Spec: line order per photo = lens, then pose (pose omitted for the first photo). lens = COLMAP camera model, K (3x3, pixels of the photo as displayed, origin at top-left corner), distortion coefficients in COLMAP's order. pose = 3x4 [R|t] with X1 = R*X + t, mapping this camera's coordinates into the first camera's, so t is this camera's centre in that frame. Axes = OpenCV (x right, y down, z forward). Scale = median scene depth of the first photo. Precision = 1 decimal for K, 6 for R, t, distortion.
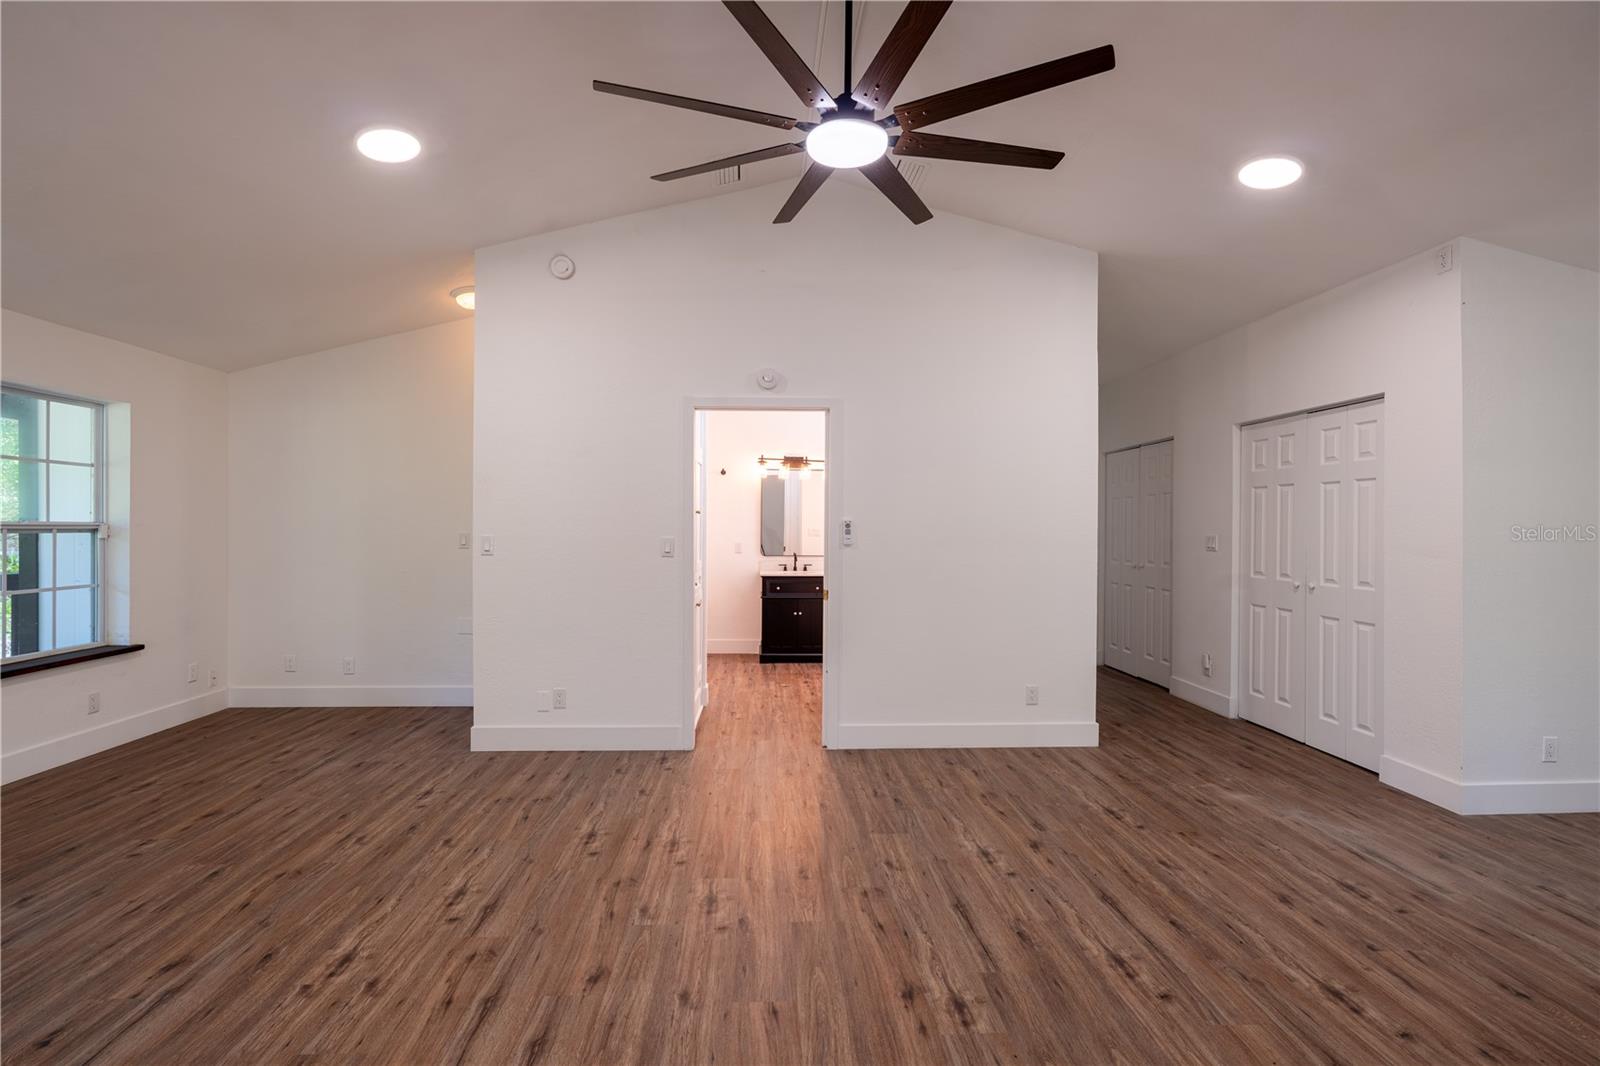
lens RADIAL K [[719.6, 0, 790.5], [0, 719.6, 524.3], [0, 0, 1]] dist [-0.010806, 0.005912]
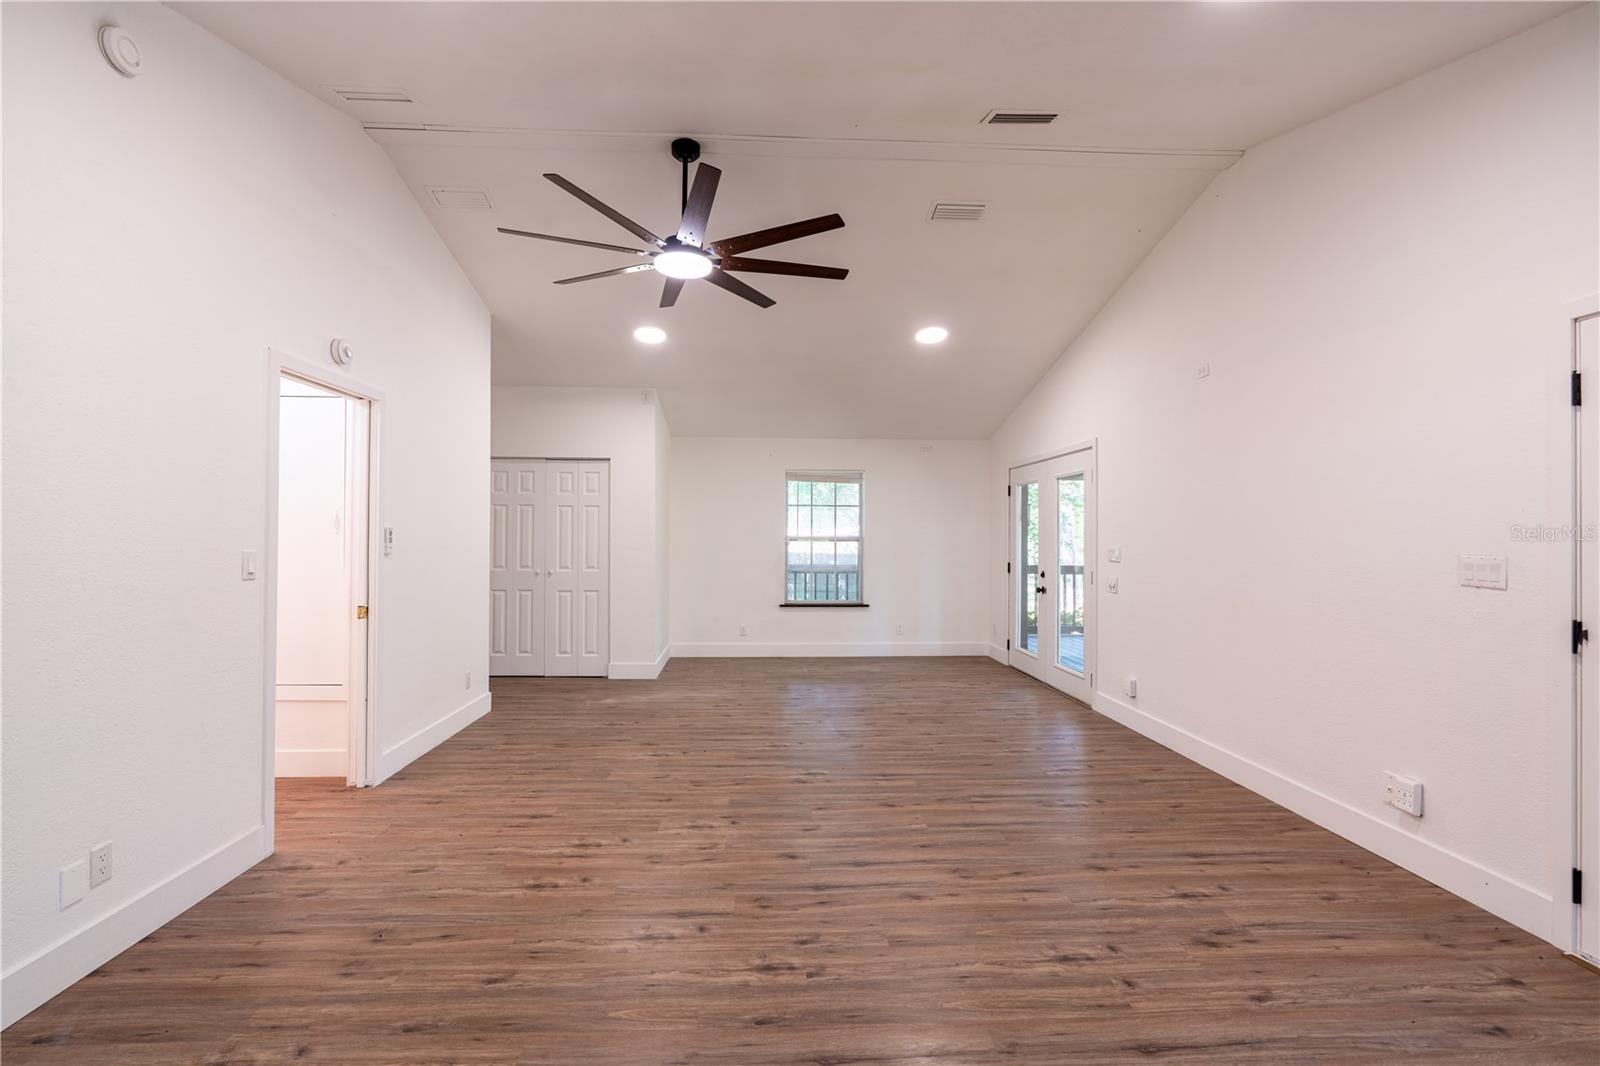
lens RADIAL K [[717.4, 0, 786.2], [0, 717.4, 531.9], [0, 0, 1]] dist [-0.012181, 0.005233]
pose [[0.002013, 0.001386, 0.999997, -1.162940], [-0.009081, 0.999958, -0.001368, -0.004646], [-0.999957, -0.009078, 0.002026, 0.697423]]
